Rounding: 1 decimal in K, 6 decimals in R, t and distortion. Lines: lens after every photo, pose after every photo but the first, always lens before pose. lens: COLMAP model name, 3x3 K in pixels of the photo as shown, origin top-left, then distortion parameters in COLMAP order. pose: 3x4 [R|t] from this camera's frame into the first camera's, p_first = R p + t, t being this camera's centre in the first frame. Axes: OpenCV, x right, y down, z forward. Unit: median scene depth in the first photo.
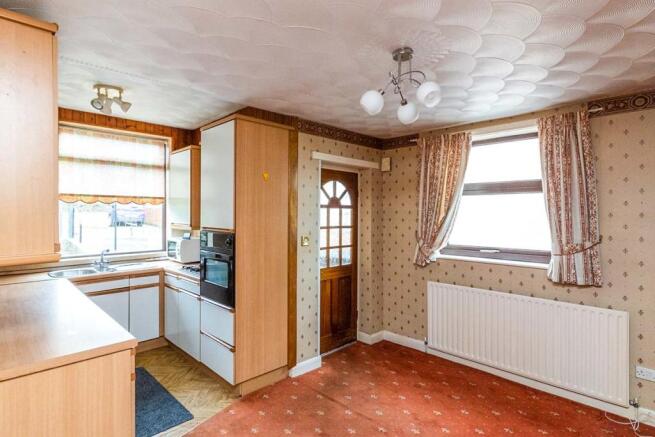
lens RADIAL K [[343.4, 0, 327.5], [0, 343.4, 218.5], [0, 0, 1]] dist [0.001571, -0.000114]
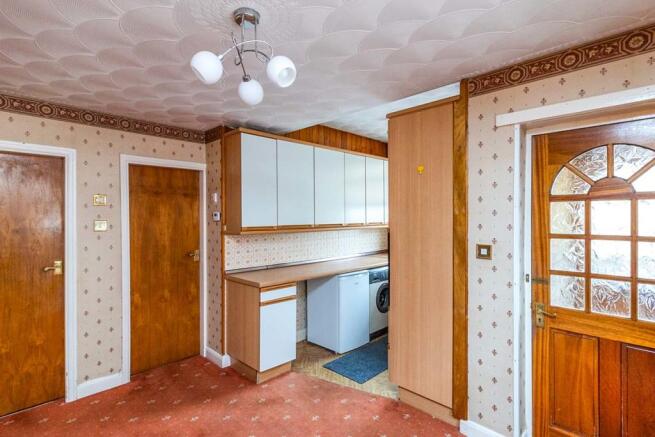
lens RADIAL K [[321.9, 0, 327.5], [0, 321.9, 218.5], [0, 0, 1]] dist [0.000829, 0.000148]
pose [[0.007725, 0.005435, -0.999955, 0.480875], [-0.012525, 0.999907, 0.005338, 0.000128], [0.999892, 0.012483, 0.007793, 0.571963]]
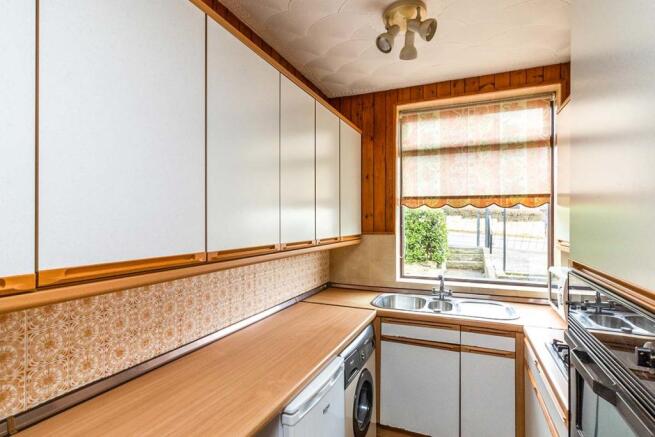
lens RADIAL K [[321.9, 0, 327.5], [0, 321.9, 218.5], [0, 0, 1]] dist [0.000829, 0.000148]
pose [[0.369081, -0.005981, -0.929378, -0.132286], [-0.017720, 0.999752, -0.013470, -0.007935], [0.929228, 0.021440, 0.368884, 0.534885]]
